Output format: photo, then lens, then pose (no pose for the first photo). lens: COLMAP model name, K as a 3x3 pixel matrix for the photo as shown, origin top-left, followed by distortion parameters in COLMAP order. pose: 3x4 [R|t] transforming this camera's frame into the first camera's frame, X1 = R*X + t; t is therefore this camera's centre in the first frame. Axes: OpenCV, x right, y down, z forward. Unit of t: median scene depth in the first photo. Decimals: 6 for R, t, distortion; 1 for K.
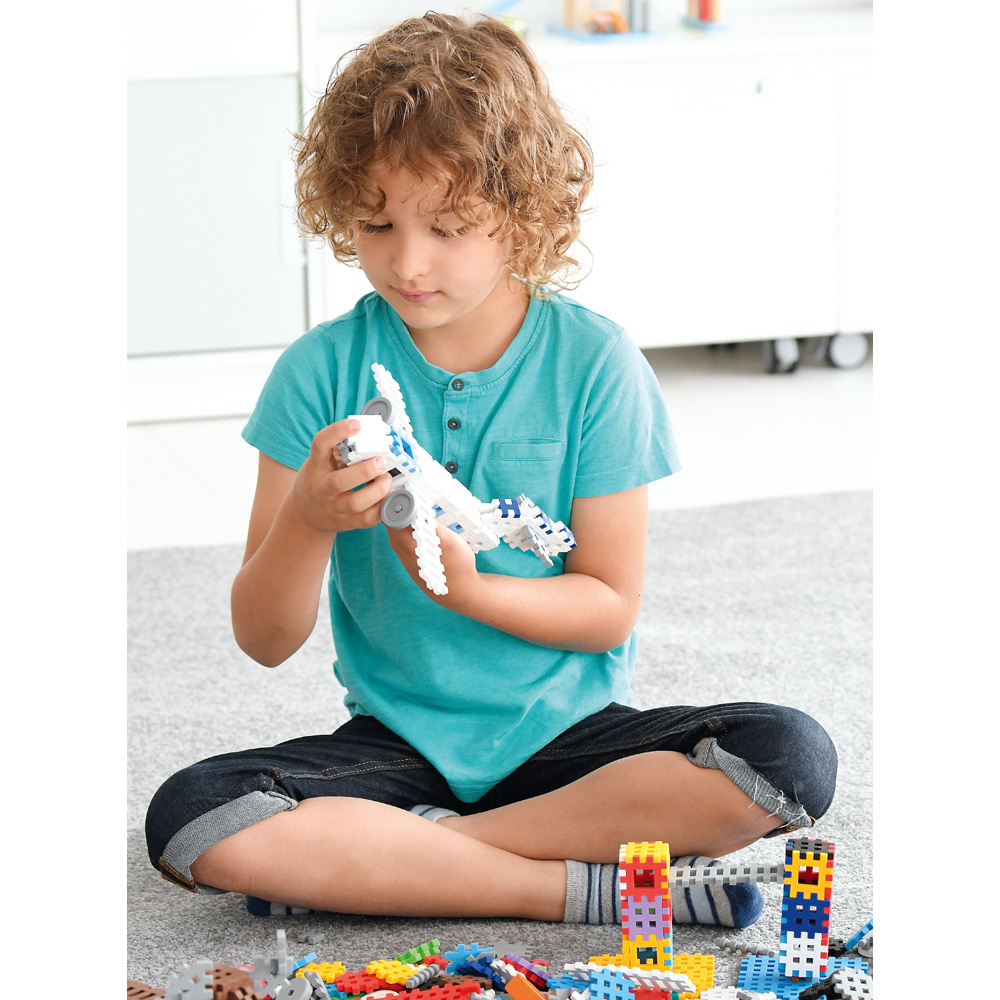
lens RADIAL K [[2942.4, 0, 500.0], [0, 2942.4, 500.0], [0, 0, 1]] dist [-0.114459, 0.703791]
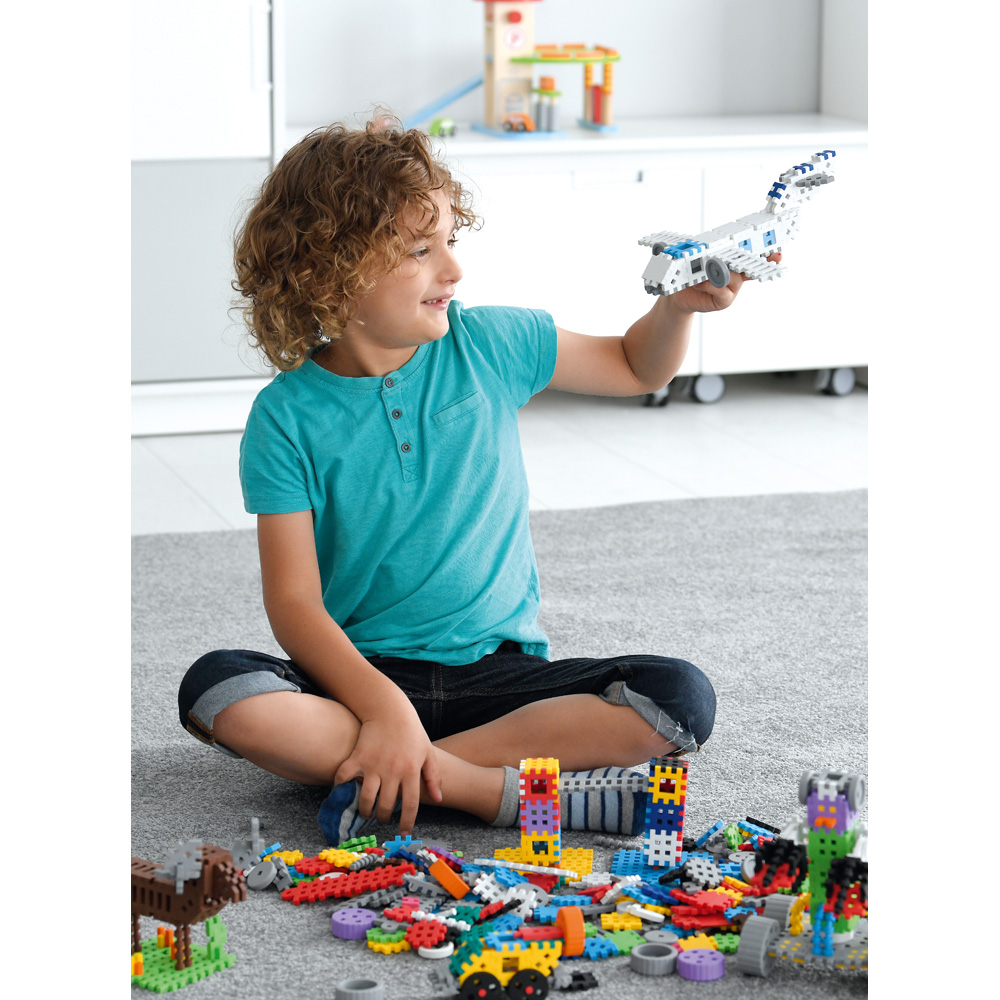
lens RADIAL K [[2942.4, 0, 500.0], [0, 2942.4, 500.0], [0, 0, 1]] dist [-0.114459, 0.703791]
pose [[0.999264, 0.017044, 0.034354, -0.012688], [-0.015641, 0.999049, -0.040710, 0.052138], [-0.035015, 0.040143, 0.998580, -0.257364]]
